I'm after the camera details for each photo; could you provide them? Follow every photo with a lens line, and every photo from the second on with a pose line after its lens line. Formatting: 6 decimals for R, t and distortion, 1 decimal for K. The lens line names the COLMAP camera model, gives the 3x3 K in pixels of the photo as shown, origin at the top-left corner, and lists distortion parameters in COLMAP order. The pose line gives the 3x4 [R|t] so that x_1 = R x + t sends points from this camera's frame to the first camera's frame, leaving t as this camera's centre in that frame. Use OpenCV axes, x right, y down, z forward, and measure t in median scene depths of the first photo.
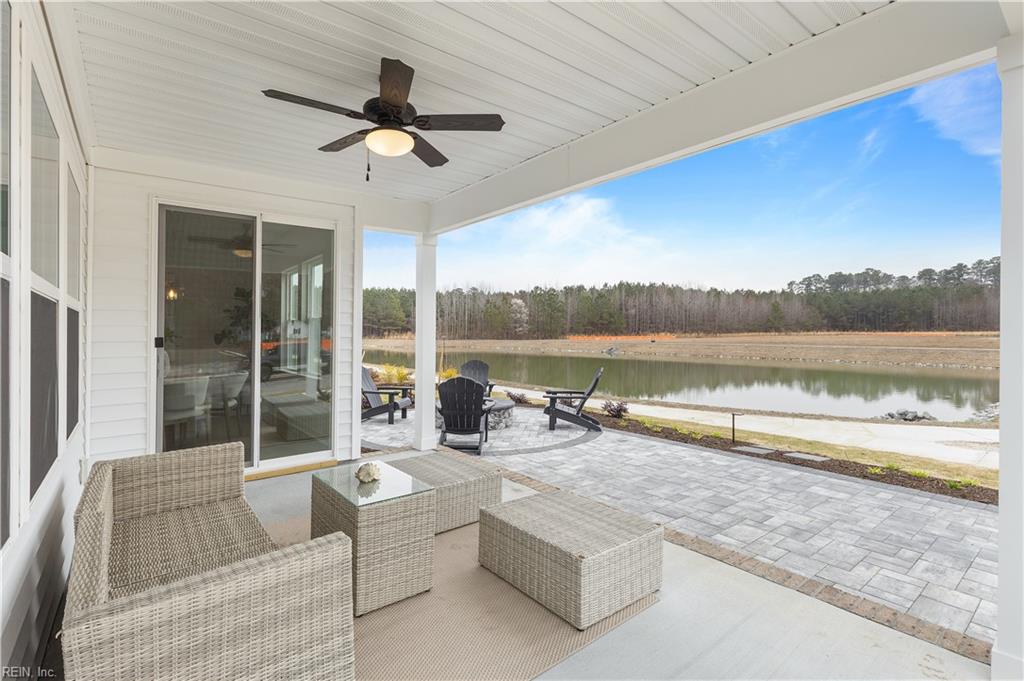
lens RADIAL K [[481.1, 0, 511.2], [0, 481.1, 353.8], [0, 0, 1]] dist [0.000809, -0.000008]
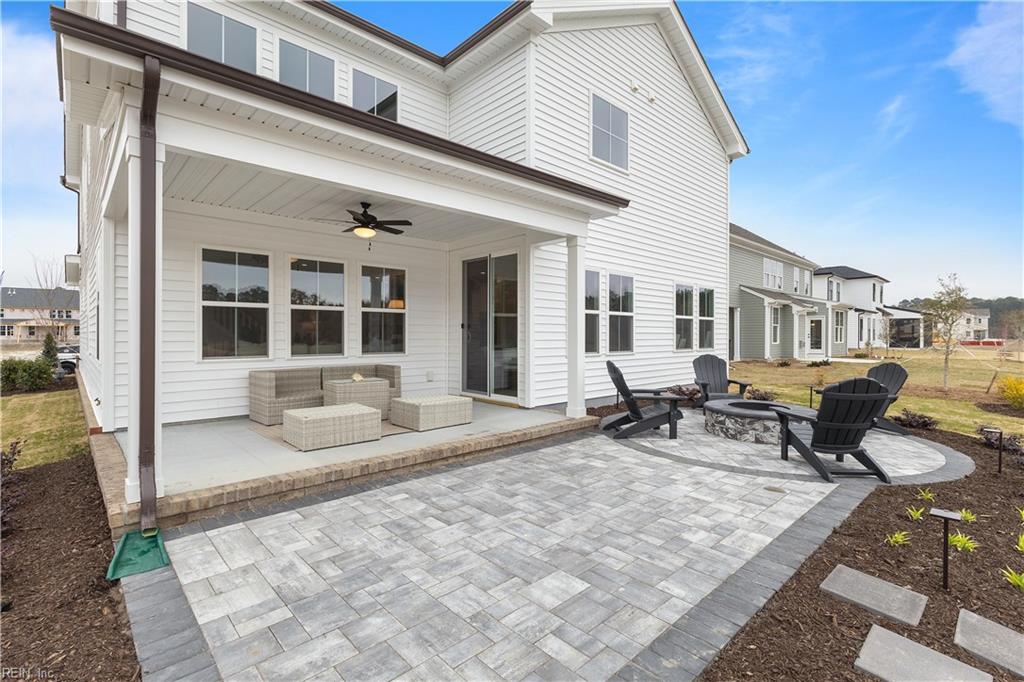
lens RADIAL K [[471.7, 0, 497.6], [0, 471.7, 332.5], [0, 0, 1]] dist [0.002134, 0.000376]
pose [[0.072315, 0.004844, -0.997370, 1.216578], [-0.050423, 0.998727, 0.001195, -0.005274], [0.996106, 0.050204, 0.072467, 0.890407]]
